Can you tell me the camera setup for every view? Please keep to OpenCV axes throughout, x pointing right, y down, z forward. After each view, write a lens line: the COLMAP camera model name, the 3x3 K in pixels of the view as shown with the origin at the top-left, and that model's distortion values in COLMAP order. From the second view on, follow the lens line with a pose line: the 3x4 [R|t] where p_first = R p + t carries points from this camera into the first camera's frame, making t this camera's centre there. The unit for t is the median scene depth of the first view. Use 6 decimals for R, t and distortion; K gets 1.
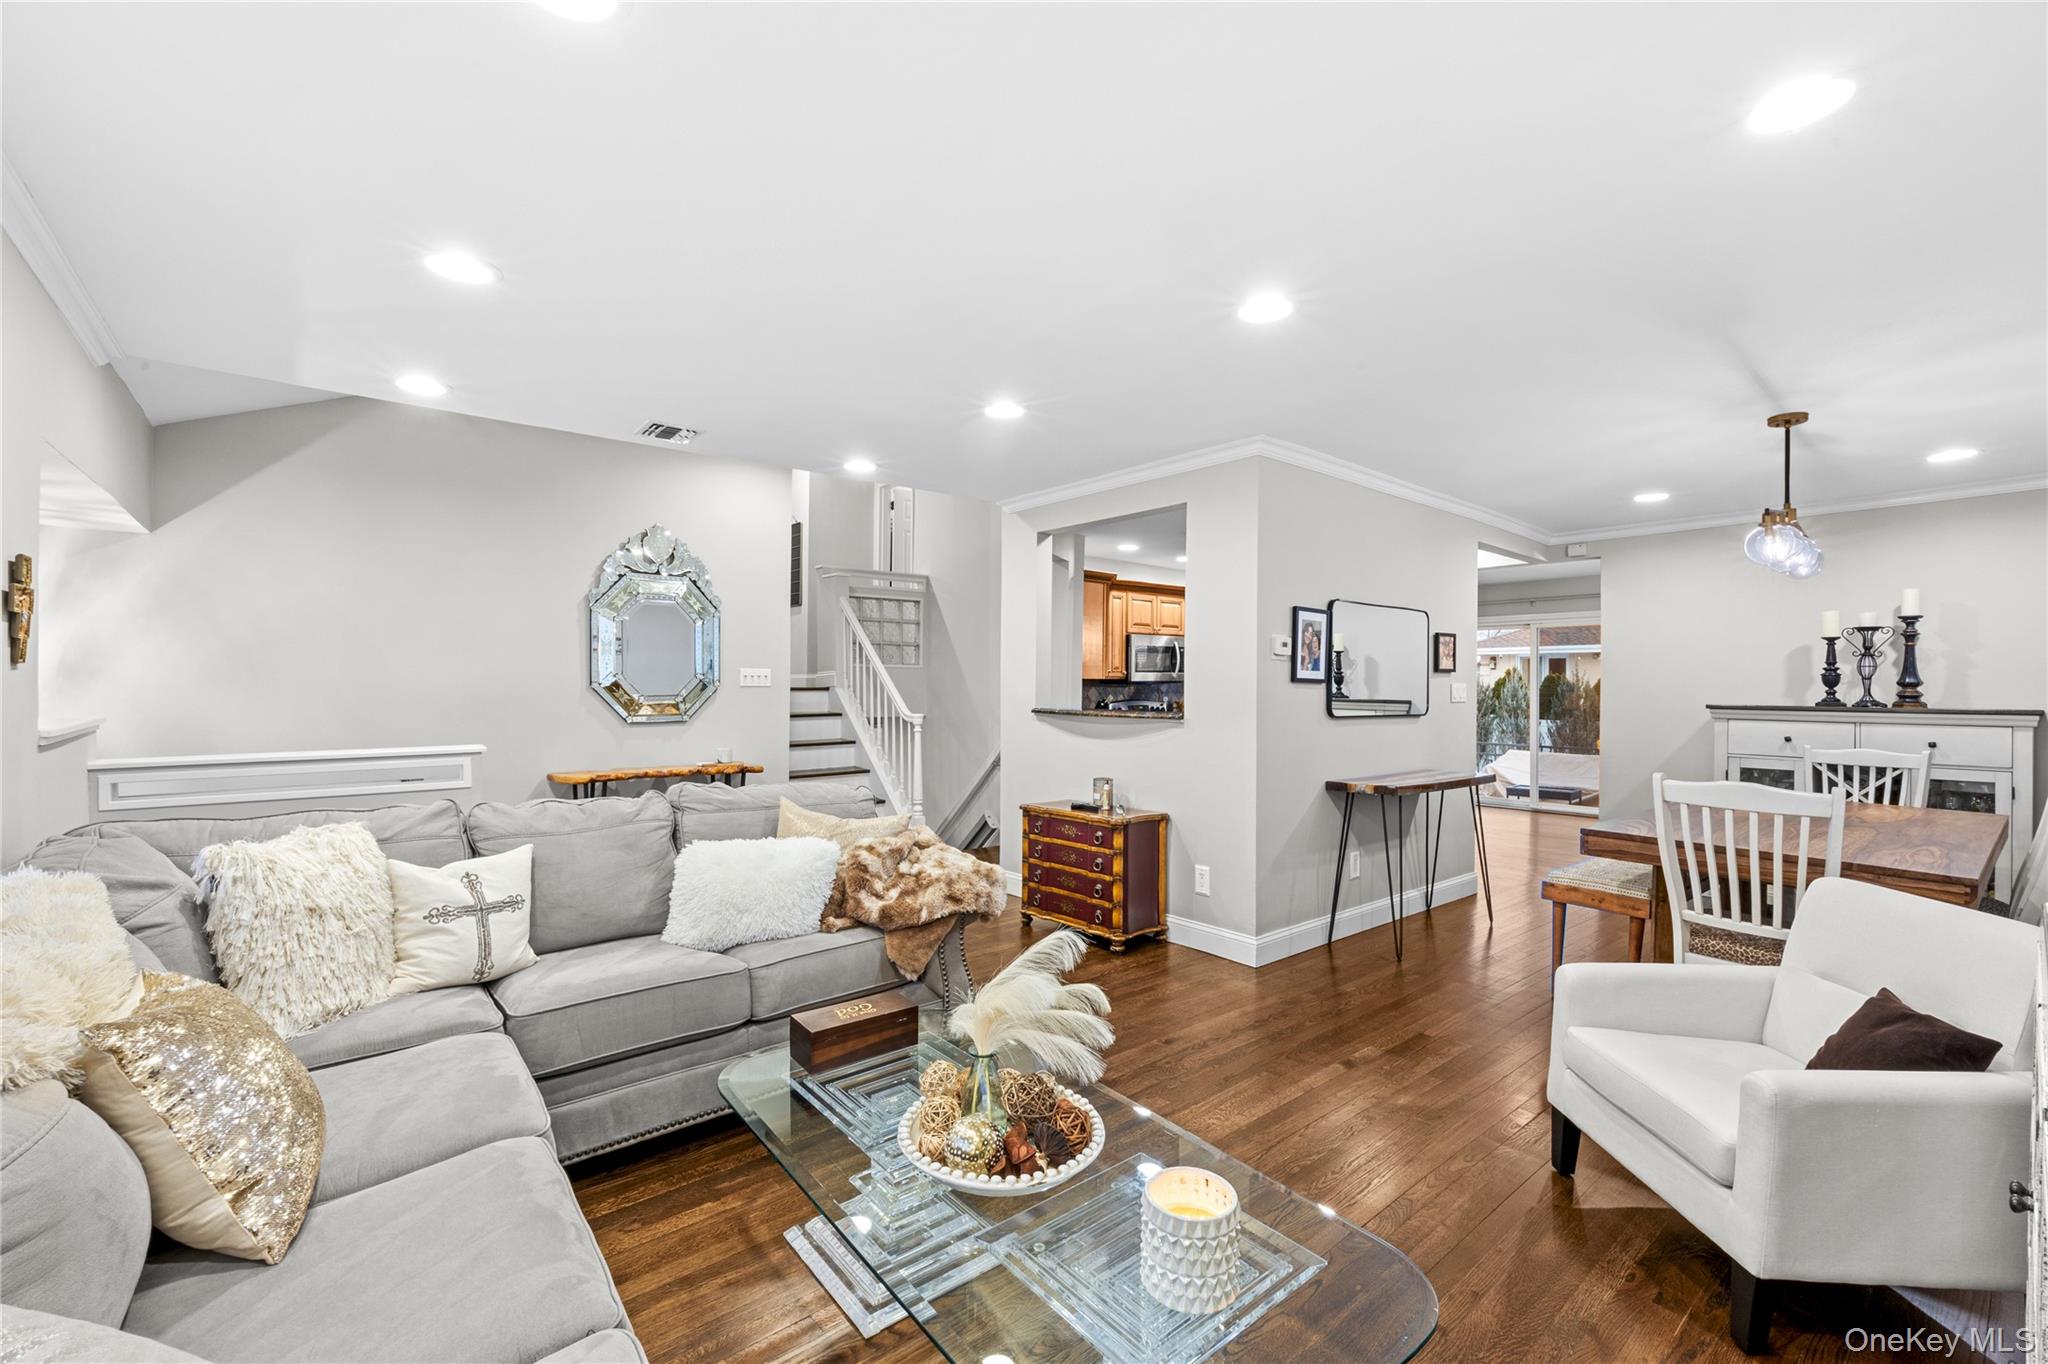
lens RADIAL K [[853.4, 0, 1022.0], [0, 853.4, 682.8], [0, 0, 1]] dist [-0.000037, 0.000000]
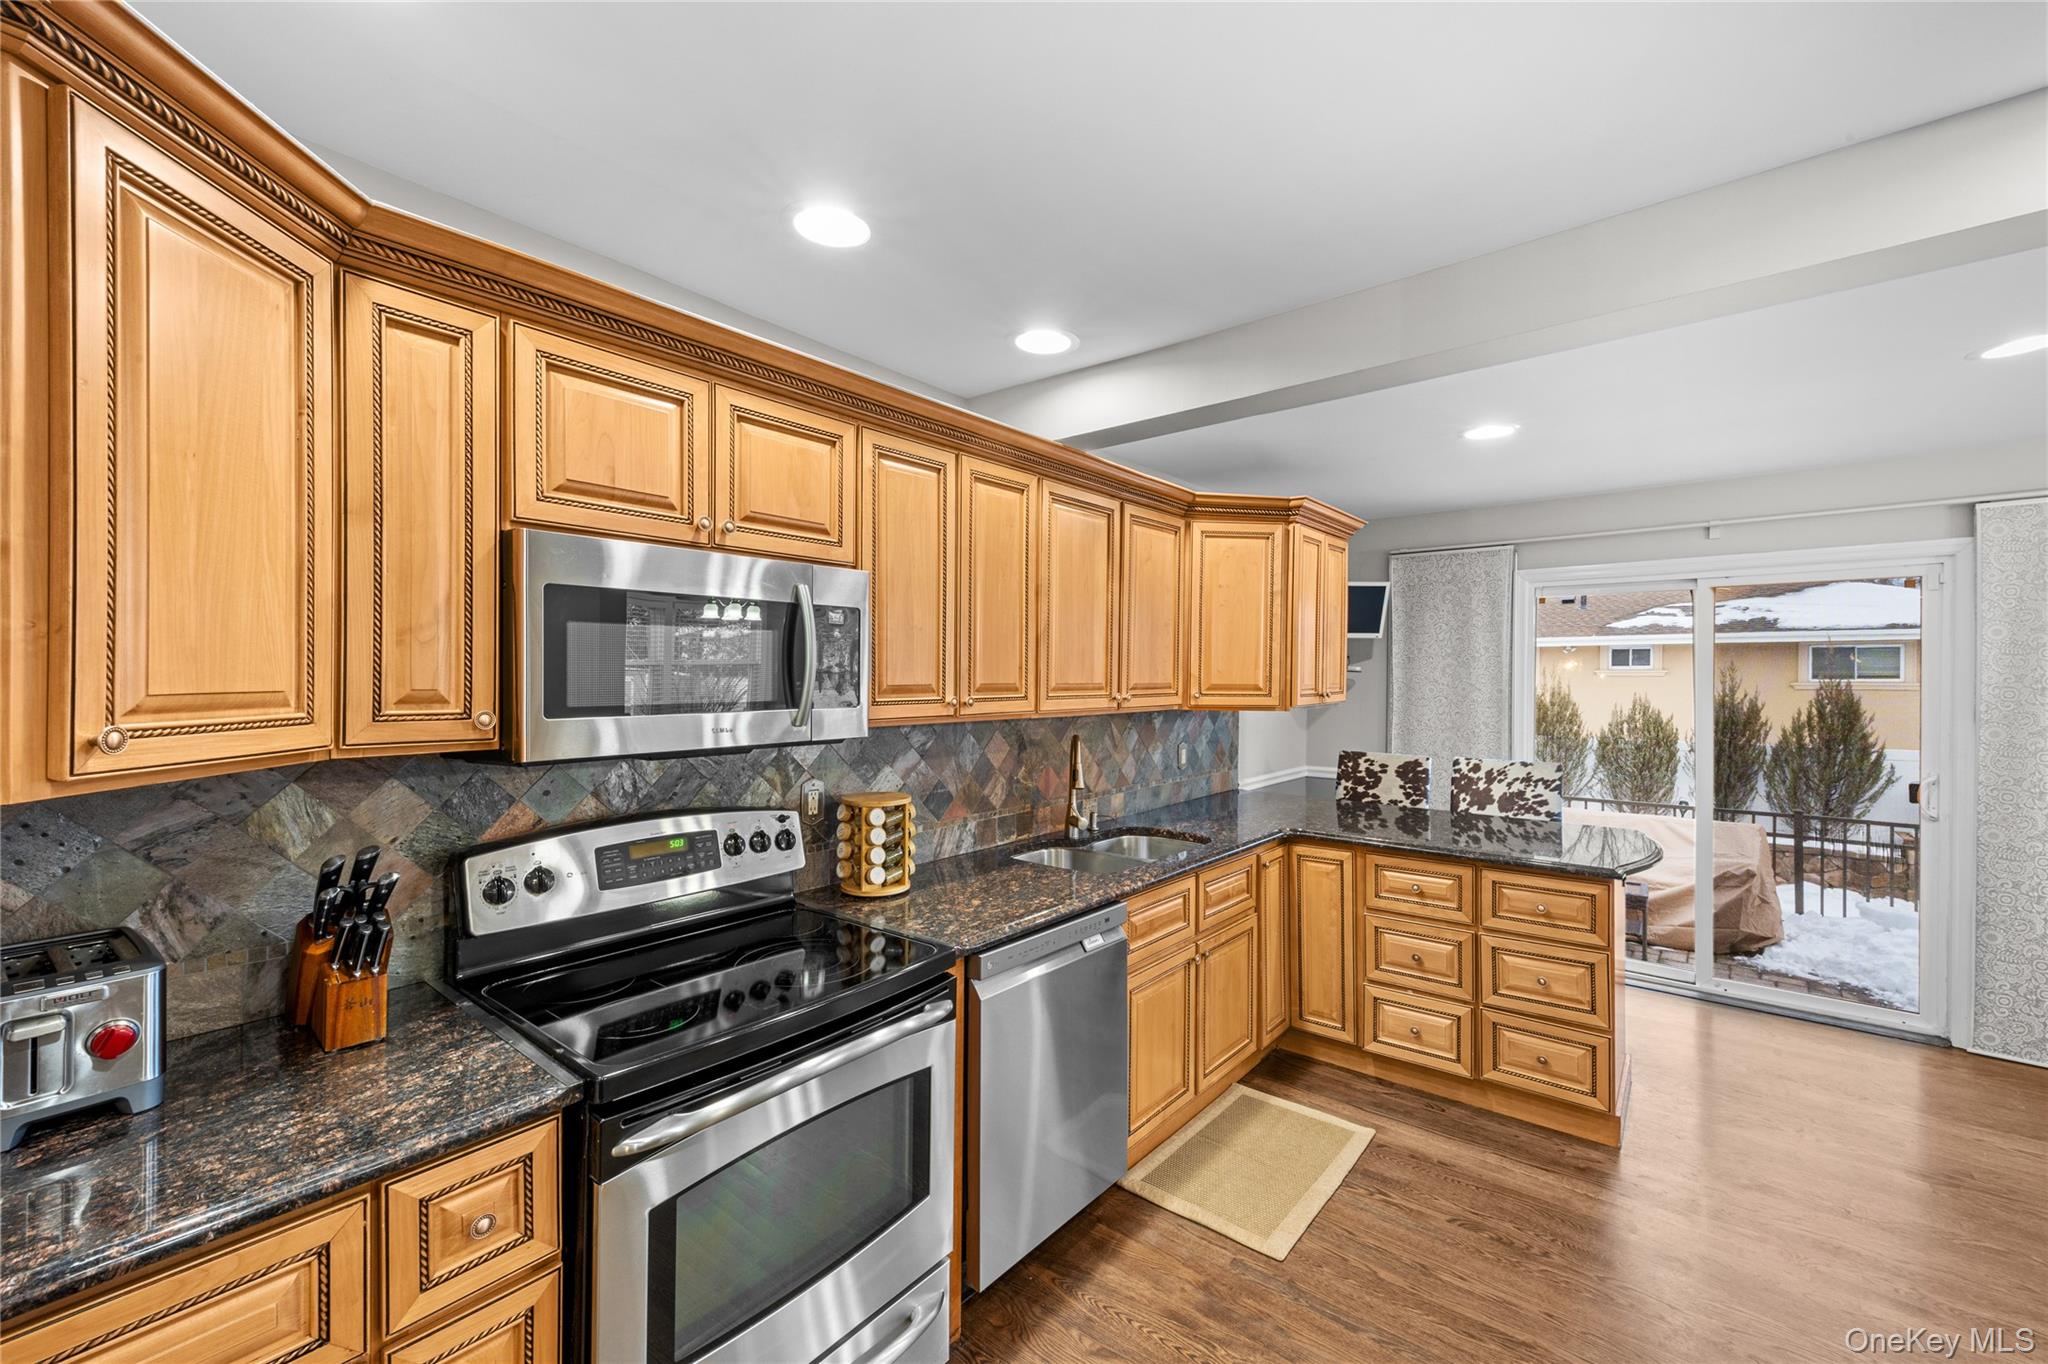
lens RADIAL K [[810.8, 0, 1028.2], [0, 810.8, 682.9], [0, 0, 1]] dist [0.002003, -0.000028]
pose [[0.983126, -0.007031, 0.182793, 0.209147], [0.006368, 0.999971, 0.004215, -0.020551], [-0.182817, -0.002980, 0.983142, 0.784754]]
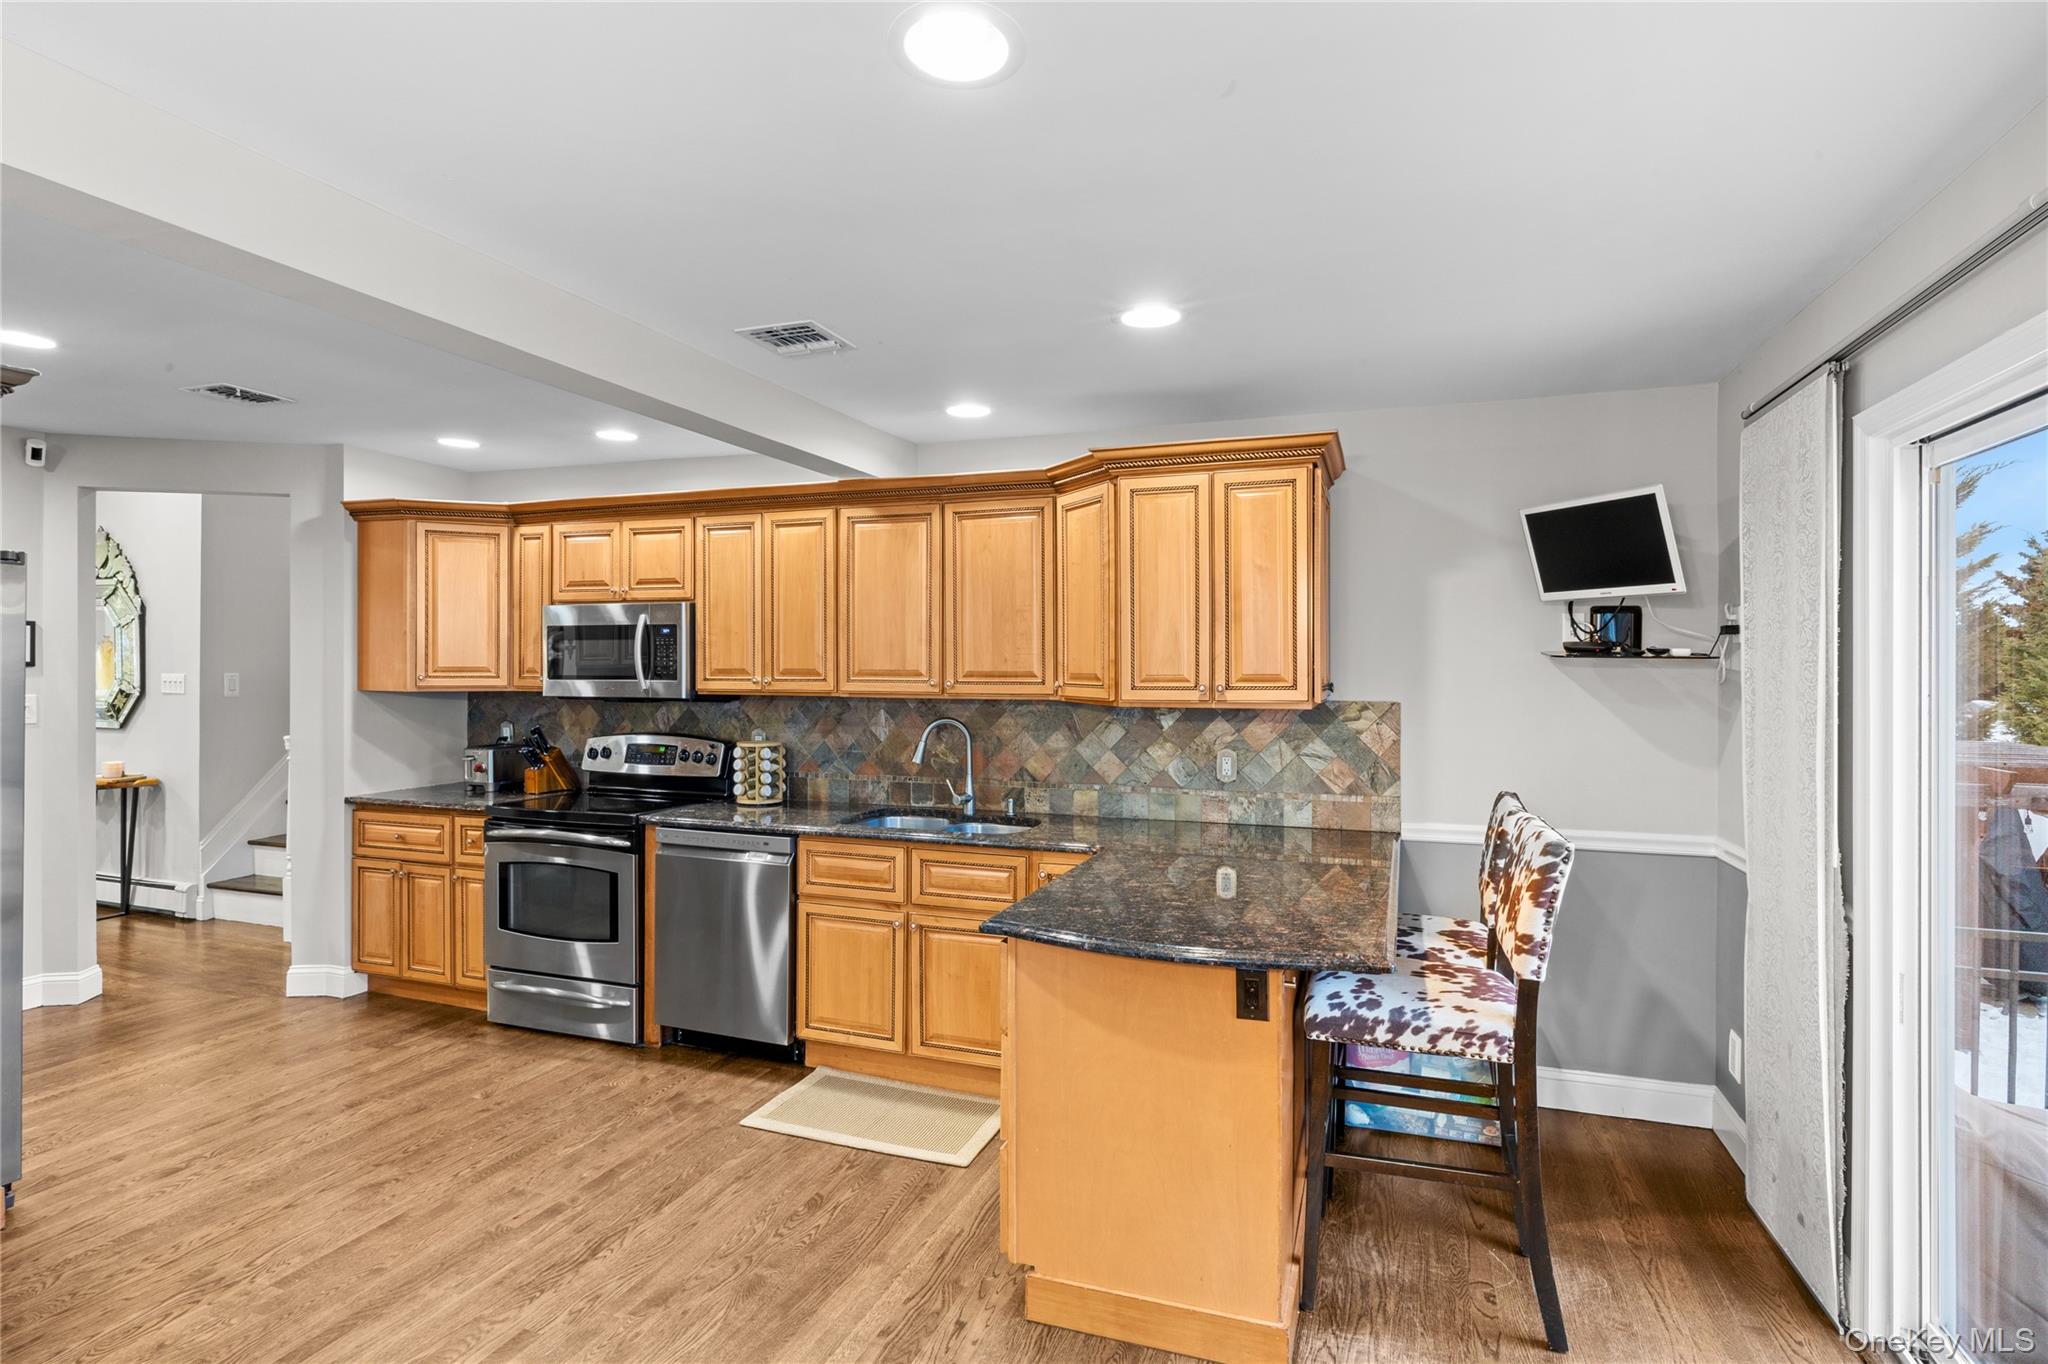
lens RADIAL K [[1058.7, 0, 1017.9], [0, 1058.7, 672.3], [0, 0, 1]] dist [-0.001652, 0.000160]
pose [[0.504670, 0.000152, -0.863312, 0.815190], [-0.006814, 0.999970, -0.003808, -0.015808], [0.863285, 0.007804, 0.504656, 0.915440]]
